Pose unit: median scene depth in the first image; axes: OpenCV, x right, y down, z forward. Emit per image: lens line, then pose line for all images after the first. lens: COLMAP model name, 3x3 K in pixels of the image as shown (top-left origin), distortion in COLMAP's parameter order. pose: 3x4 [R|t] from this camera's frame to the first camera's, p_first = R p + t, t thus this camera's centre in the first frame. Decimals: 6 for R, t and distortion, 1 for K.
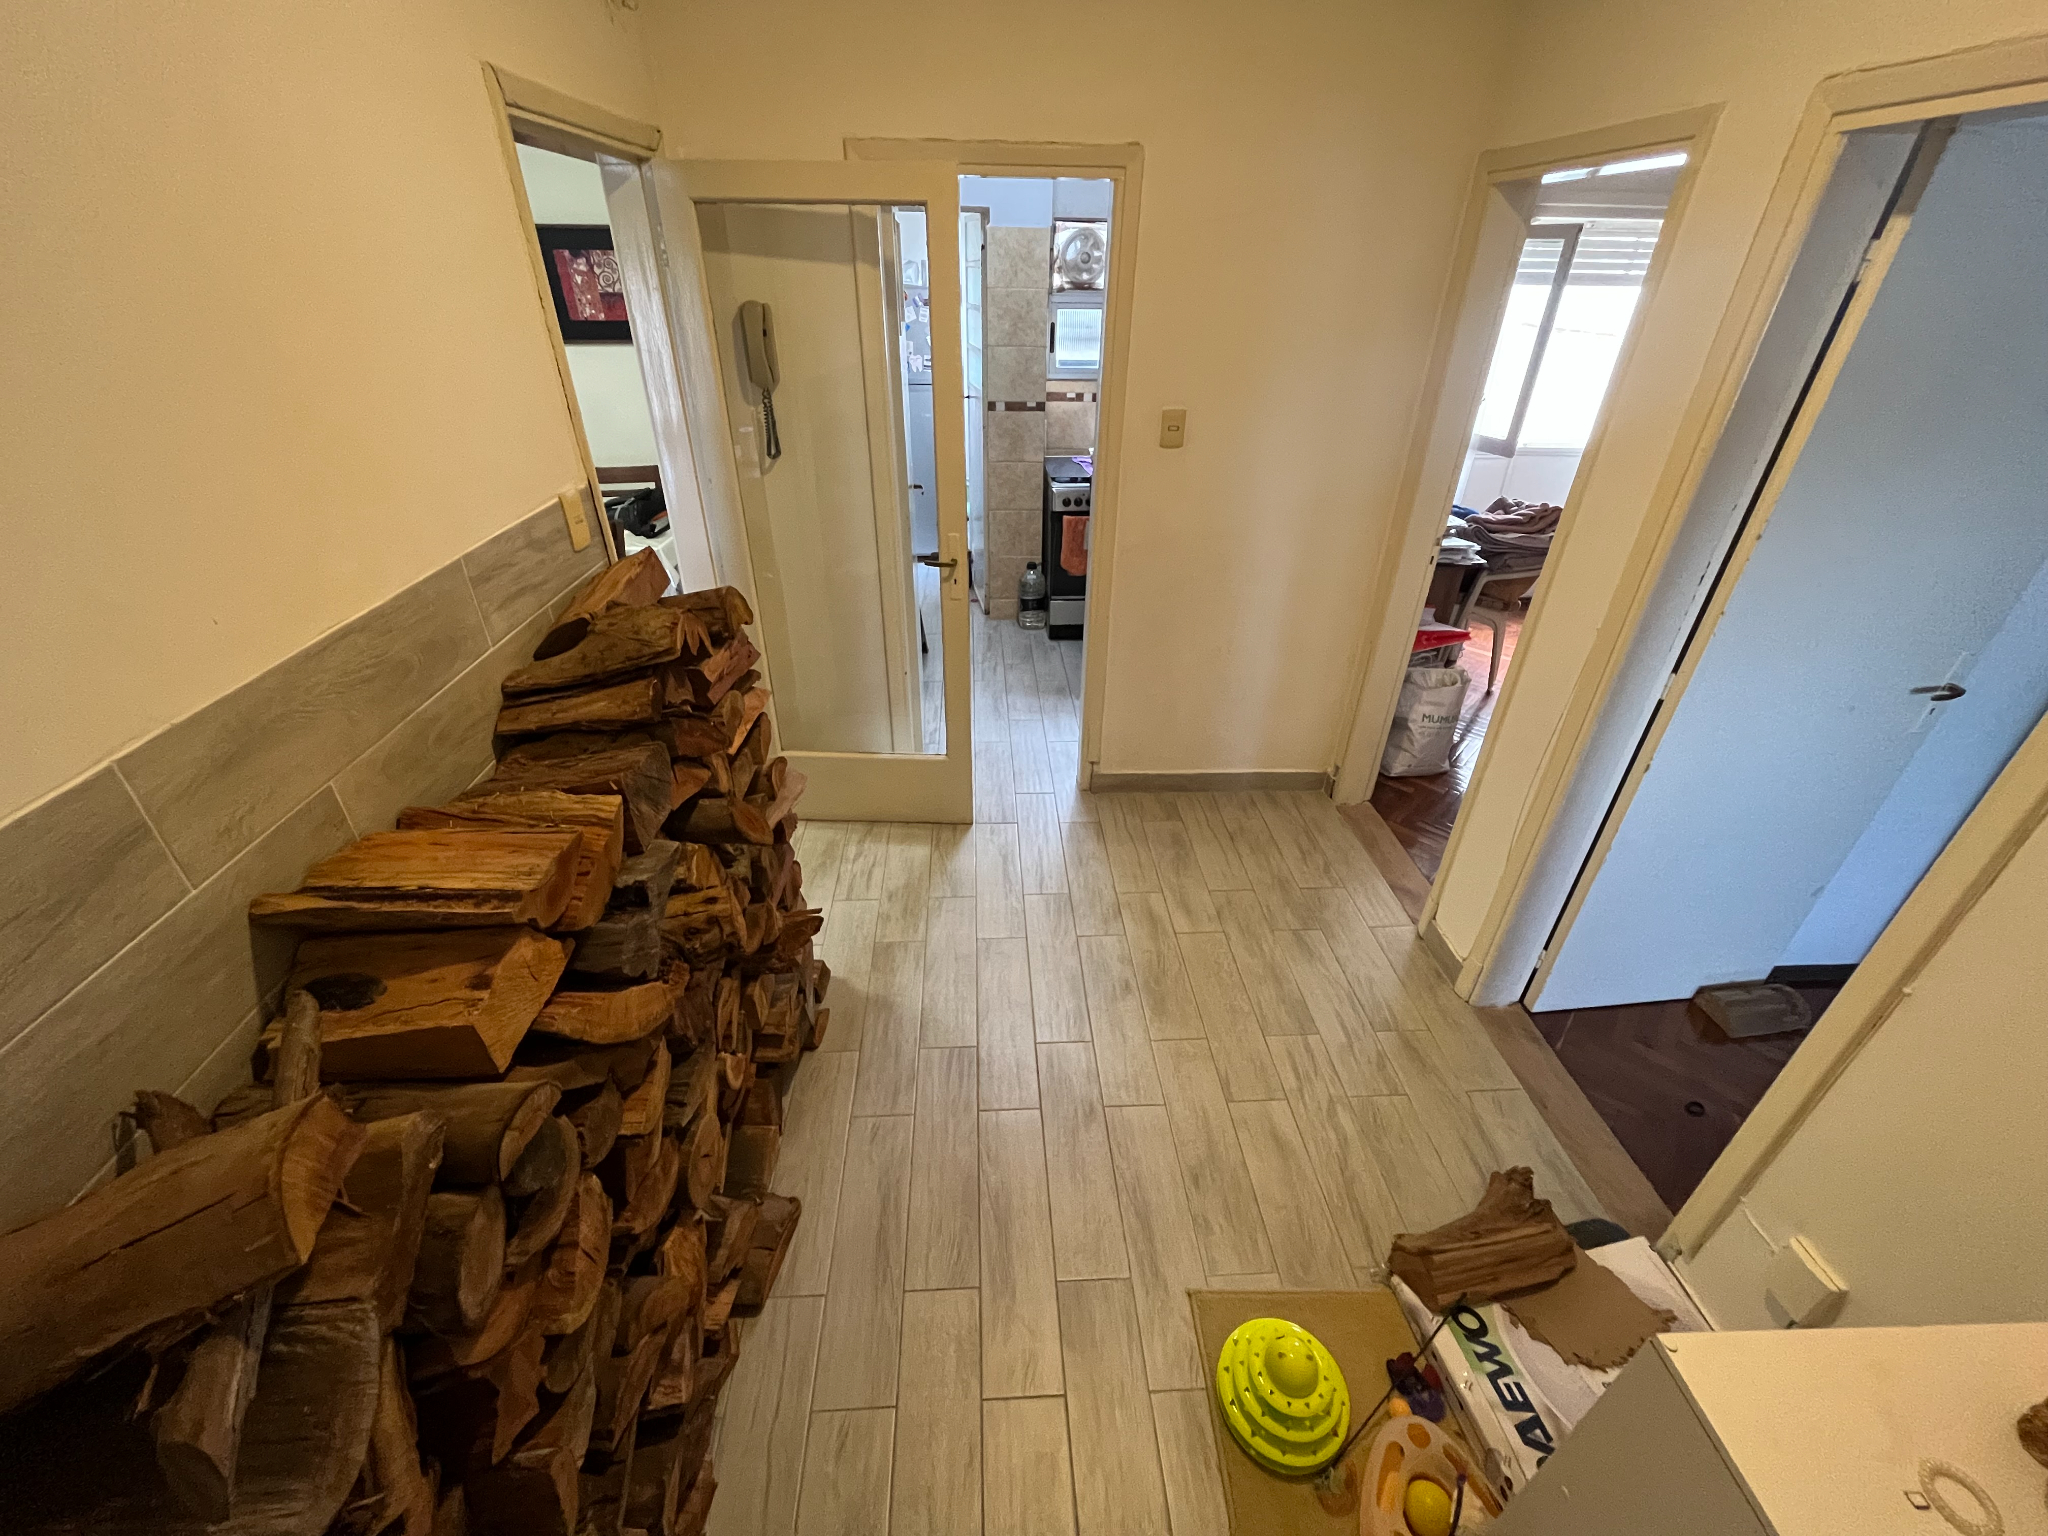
lens RADIAL K [[838.6, 0, 1025.1], [0, 838.6, 767.0], [0, 0, 1]] dist [0.000348, -0.000070]
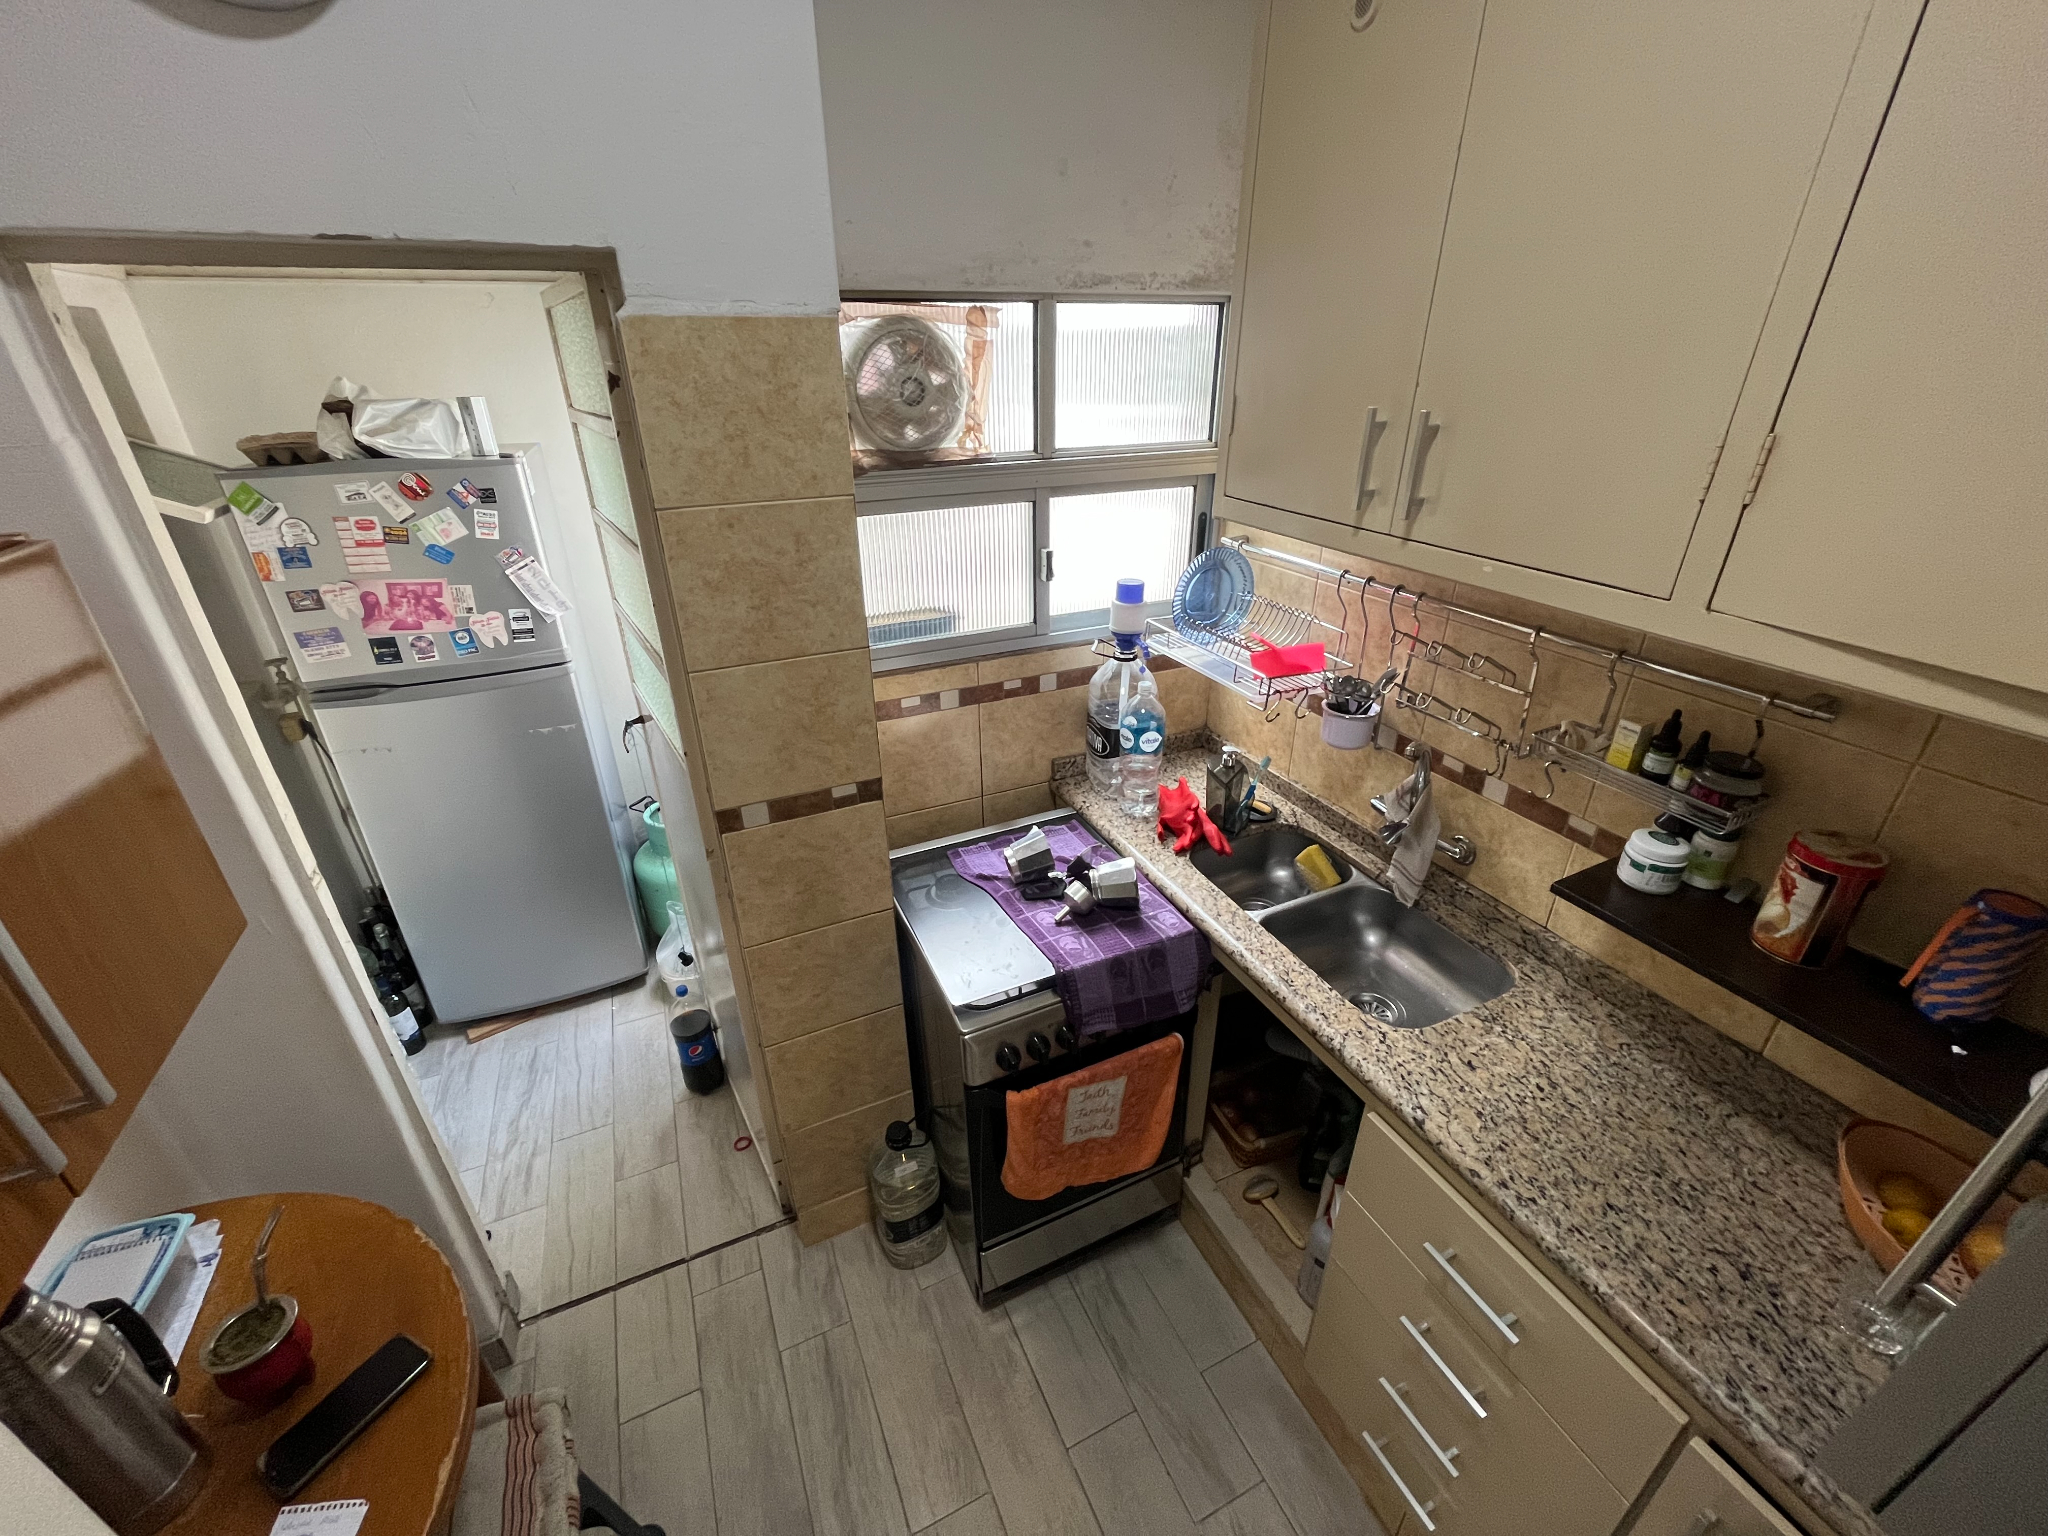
lens RADIAL K [[838.6, 0, 1024.5], [0, 838.6, 767.4], [0, 0, 1]] dist [0.000348, -0.000070]
pose [[0.930771, -0.185255, 0.315193, -0.033283], [0.208990, 0.976975, -0.042934, -0.434866], [-0.299982, 0.105834, 0.948056, 0.676582]]
